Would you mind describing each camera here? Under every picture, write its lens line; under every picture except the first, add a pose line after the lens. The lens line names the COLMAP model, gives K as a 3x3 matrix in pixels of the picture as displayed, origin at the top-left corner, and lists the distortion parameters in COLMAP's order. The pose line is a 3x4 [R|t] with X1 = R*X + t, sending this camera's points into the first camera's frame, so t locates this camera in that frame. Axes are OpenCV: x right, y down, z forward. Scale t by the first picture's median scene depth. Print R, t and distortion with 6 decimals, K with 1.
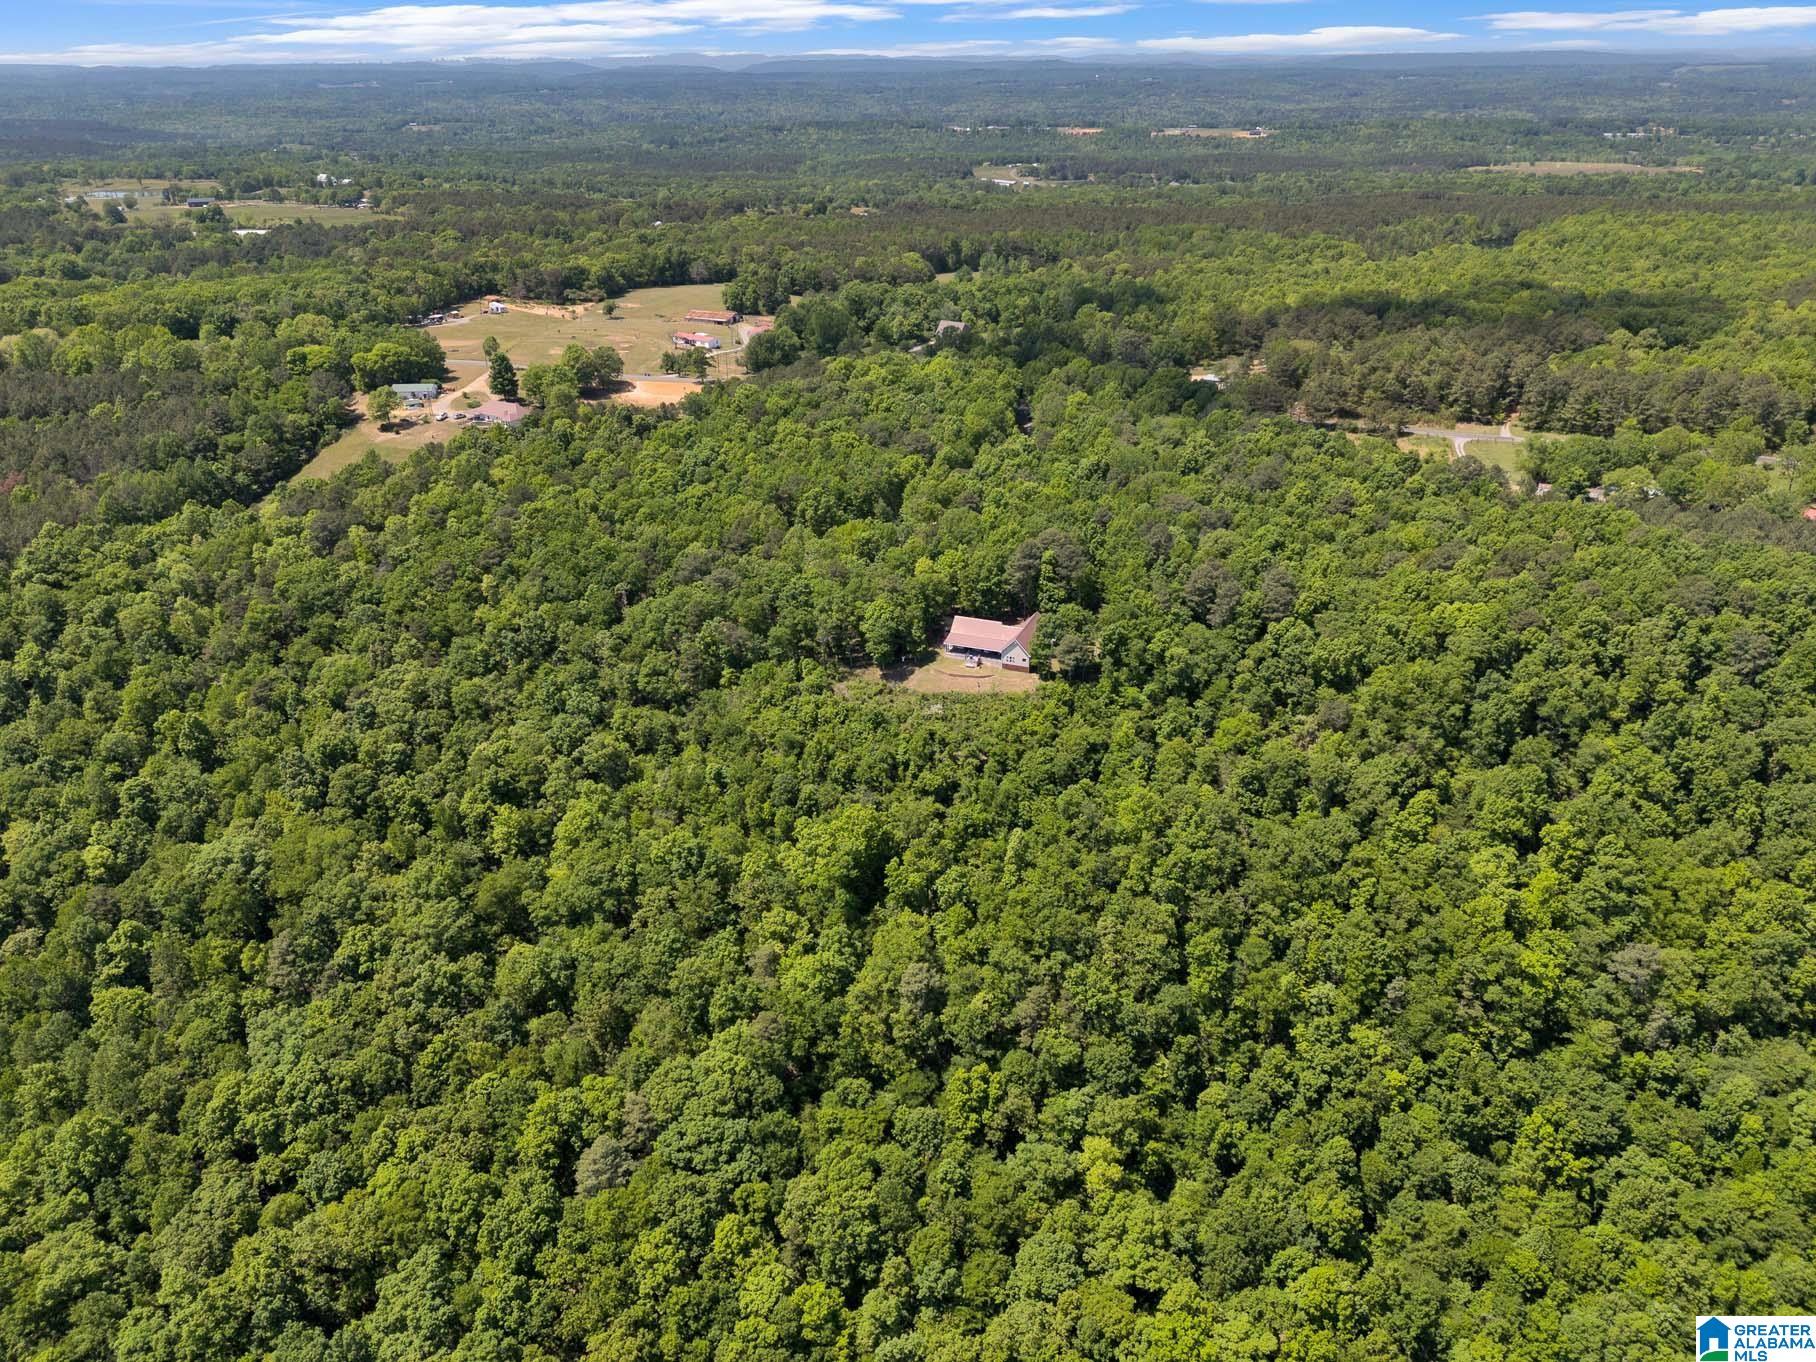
lens RADIAL K [[1334.3, 0, 906.2], [0, 1334.3, 675.4], [0, 0, 1]] dist [0.077175, -0.070946]
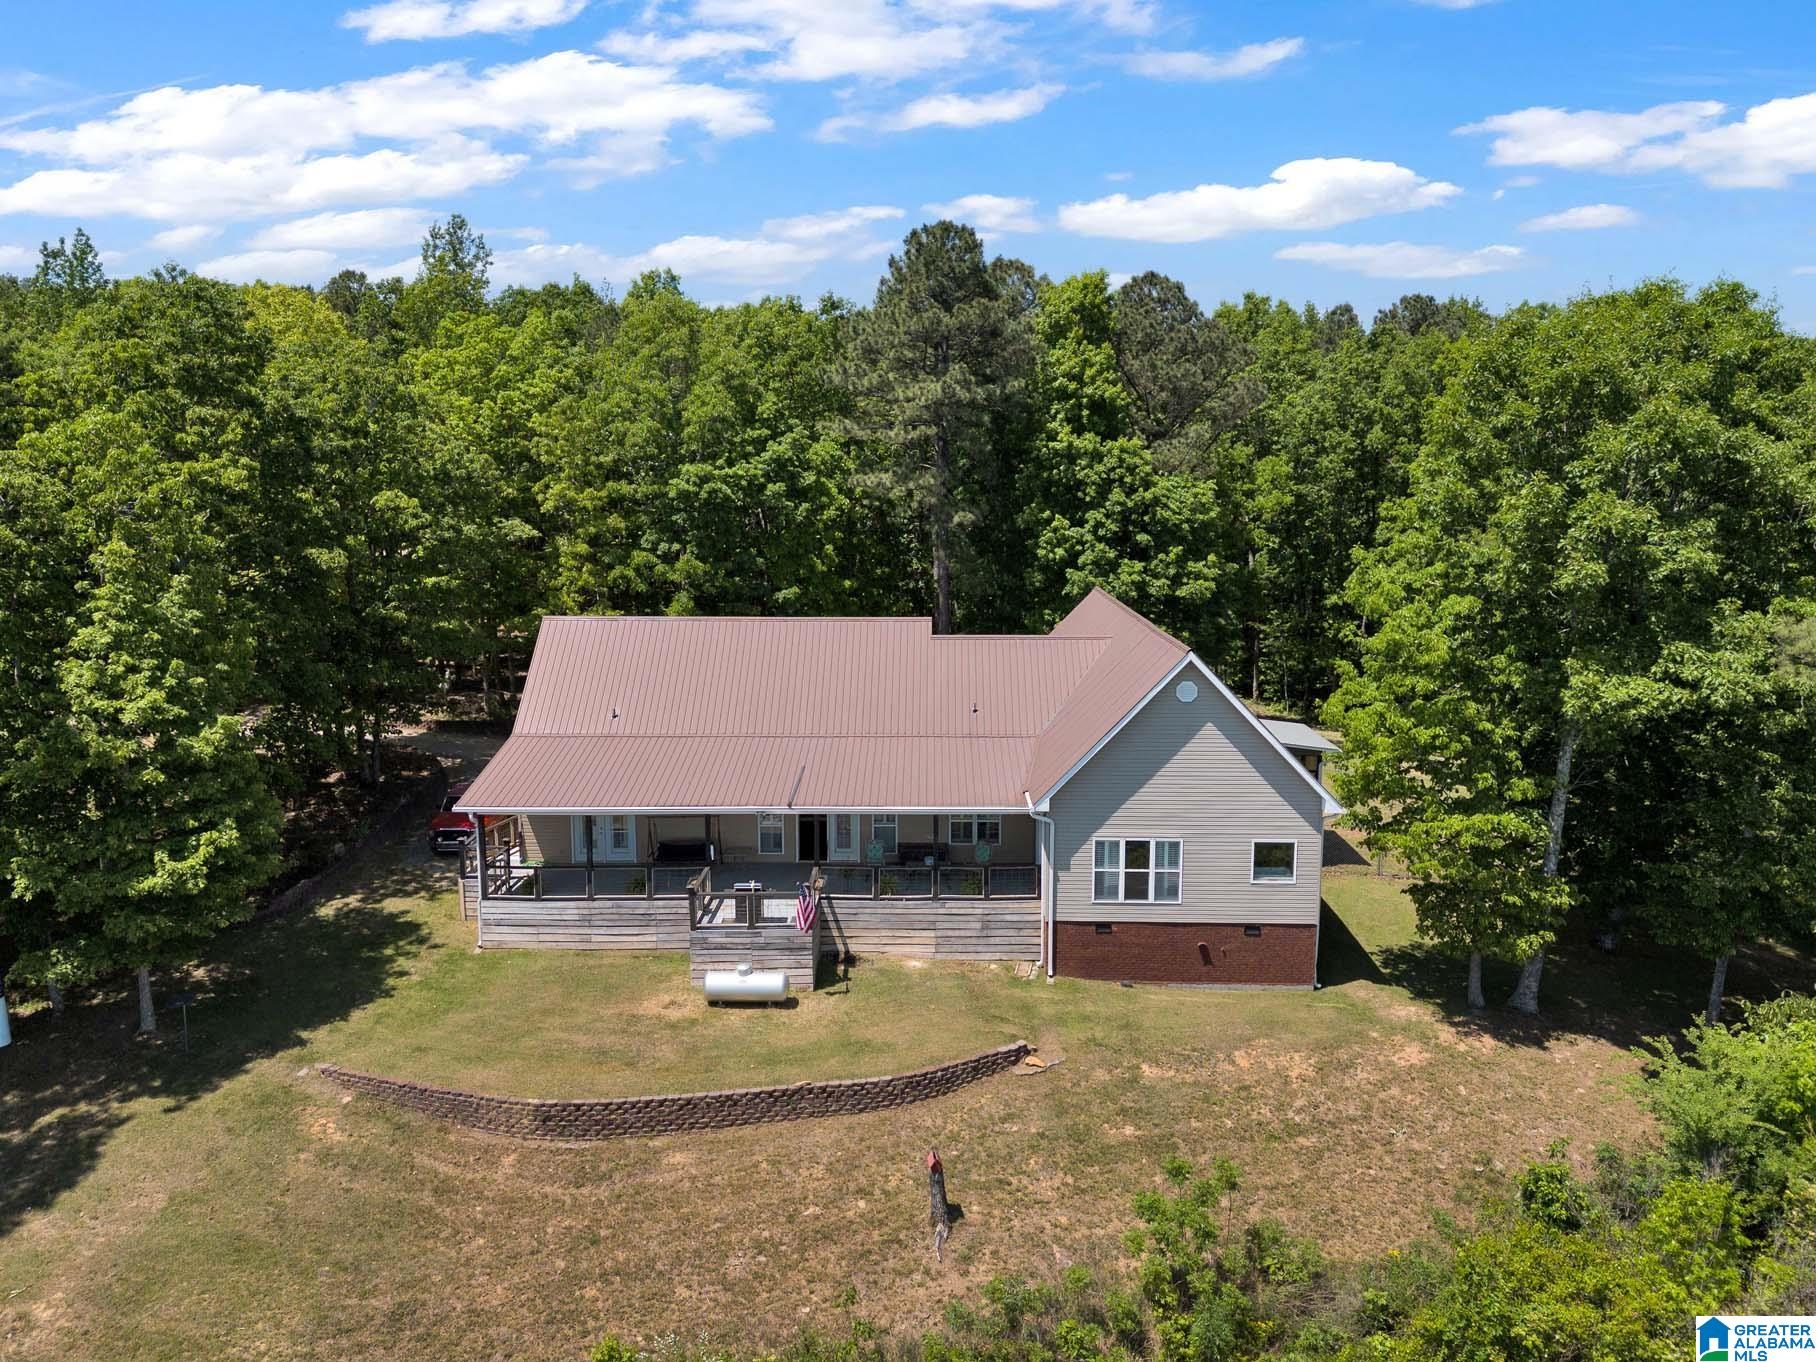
lens RADIAL K [[1334.3, 0, 906.2], [0, 1334.3, 675.4], [0, 0, 1]] dist [0.077175, -0.070946]
pose [[0.936828, -0.049072, 0.346332, 0.025174], [0.146162, 0.954447, -0.260130, -0.002005], [-0.317791, 0.294317, 0.901325, 0.889751]]
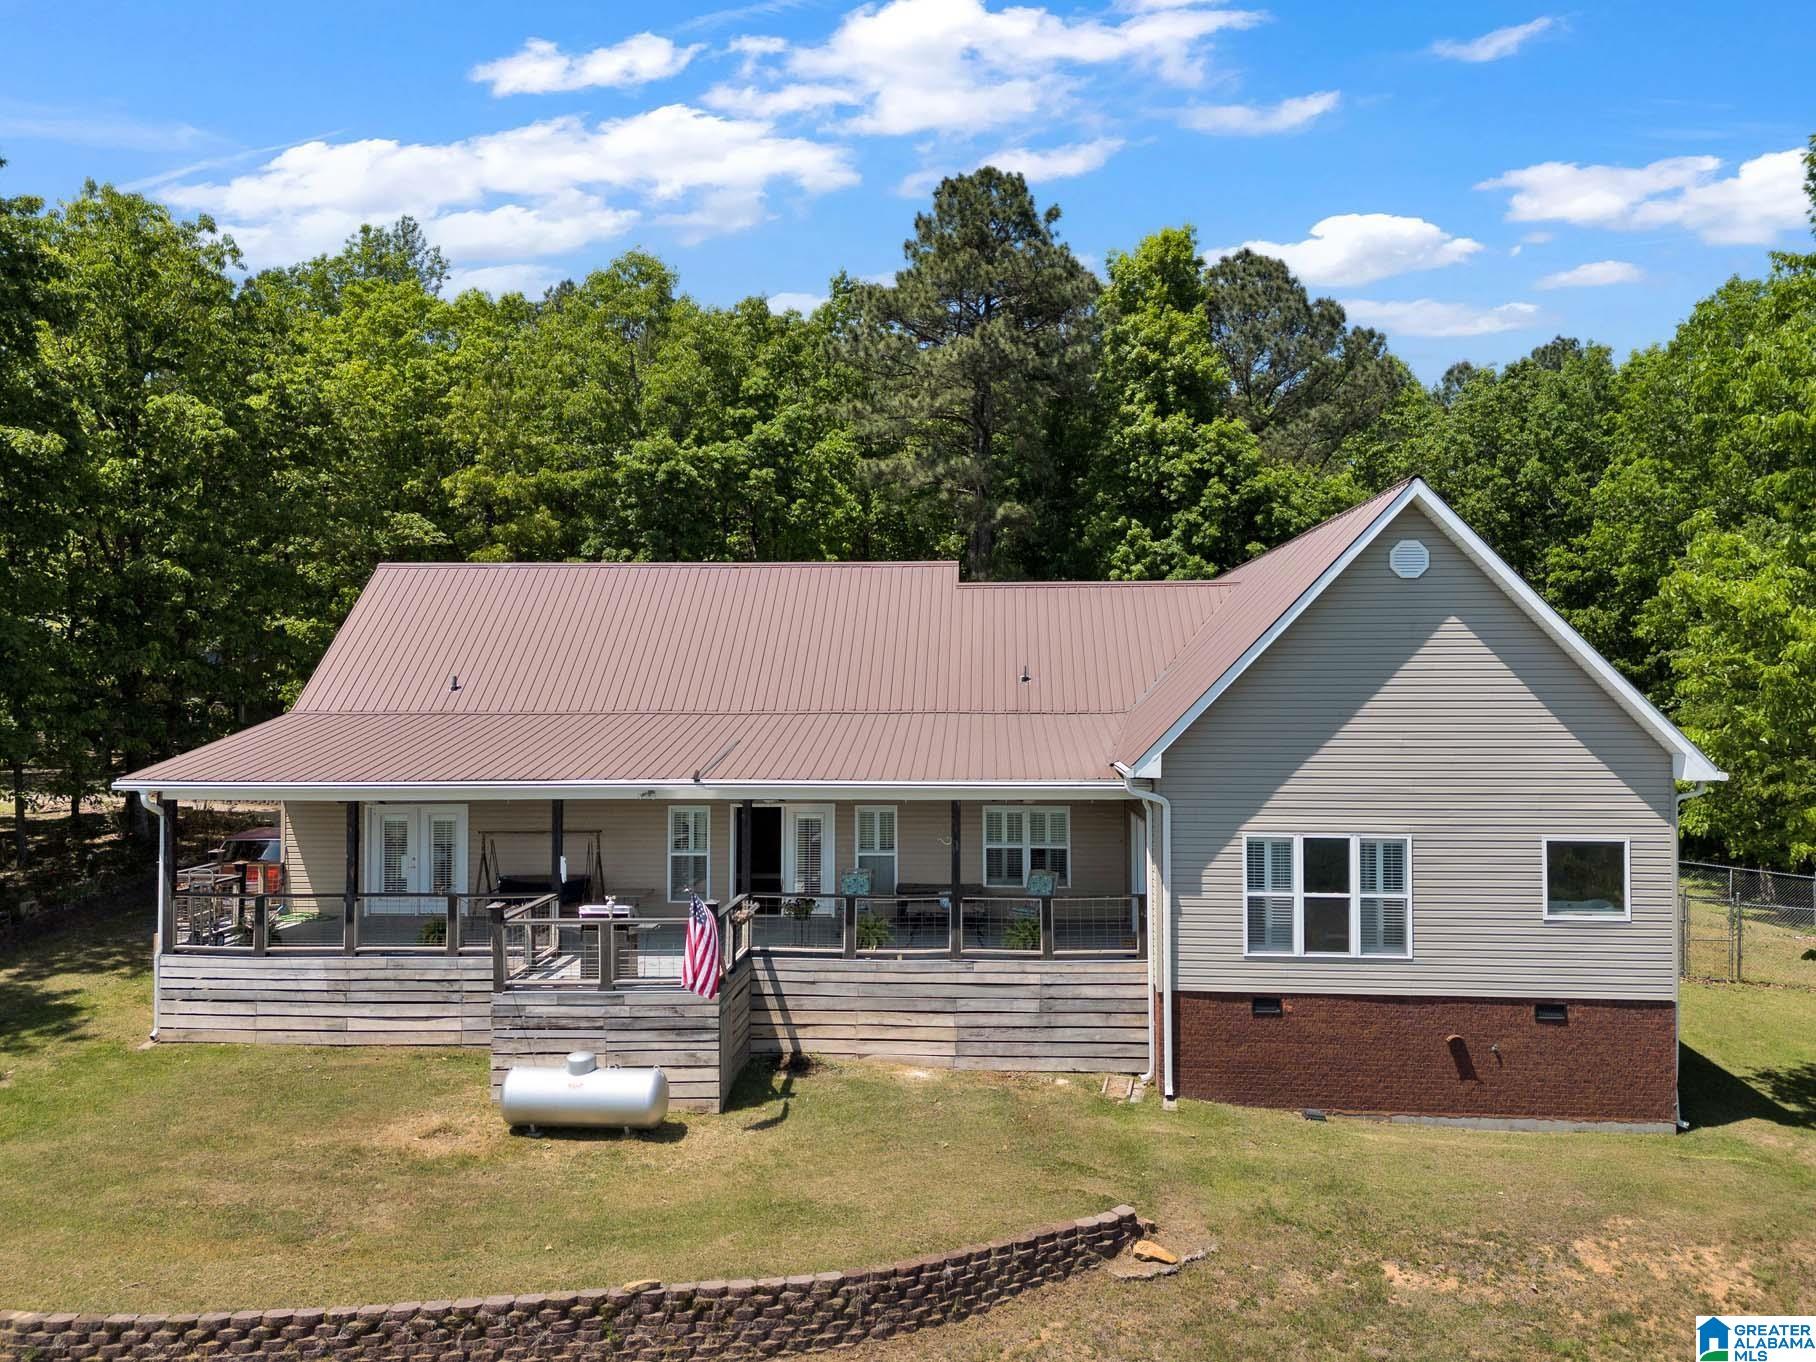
lens RADIAL K [[1337.9, 0, 908.0], [0, 1337.9, 681.0], [0, 0, 1]] dist [0.039248, -0.010596]
pose [[0.950240, 0.007125, 0.311439, 0.042759], [0.129472, 0.900271, -0.415630, 0.001102], [-0.283341, 0.435271, 0.854551, 0.934779]]
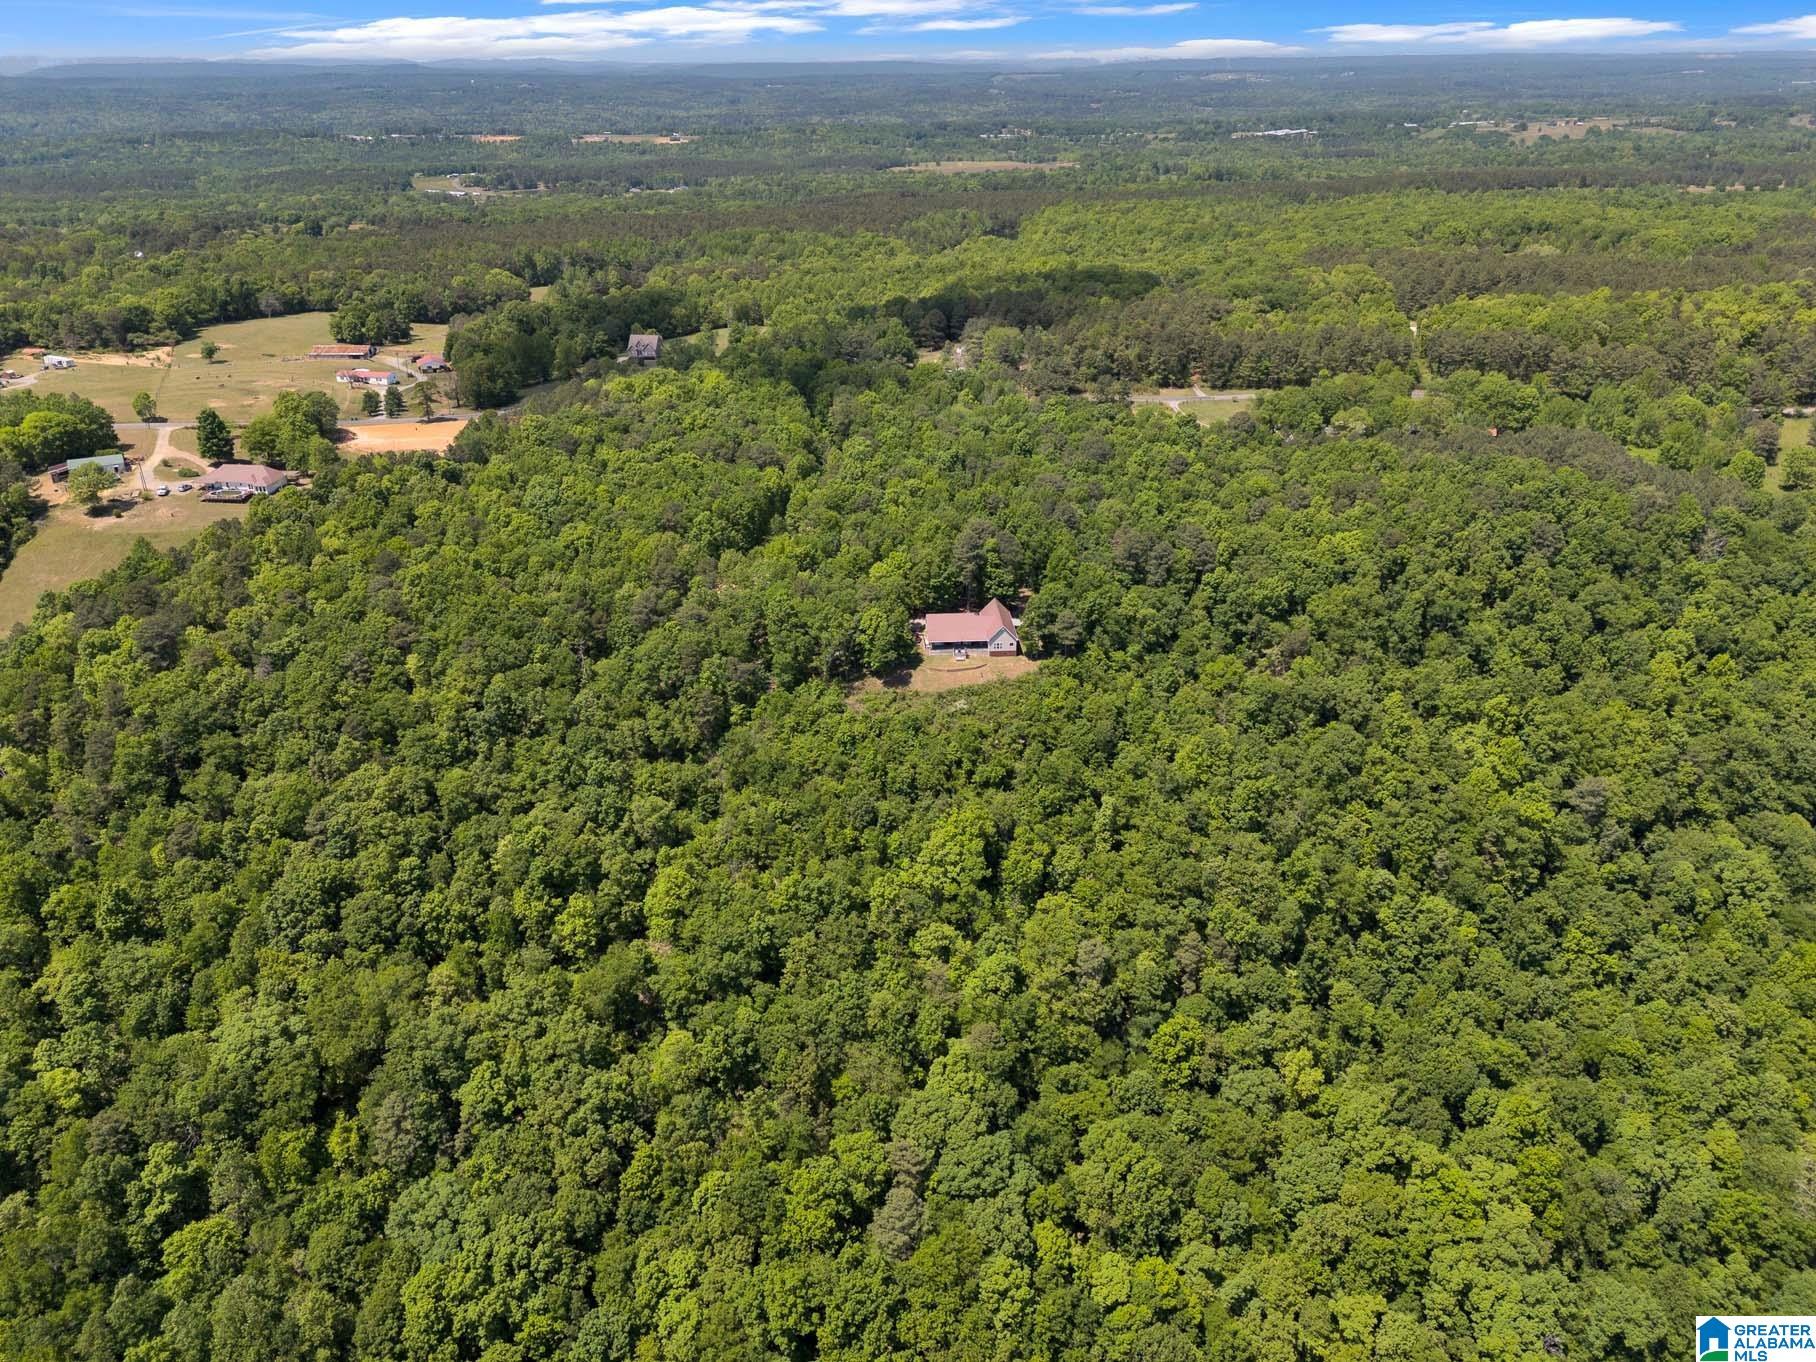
lens RADIAL K [[1332.1, 0, 908.0], [0, 1332.1, 681.0], [0, 0, 1]] dist [0.085802, -0.079044]
pose [[0.908716, -0.176738, 0.378151, -0.372912], [0.176982, 0.983612, 0.034416, -0.032663], [-0.378037, 0.035651, 0.925104, 0.071947]]
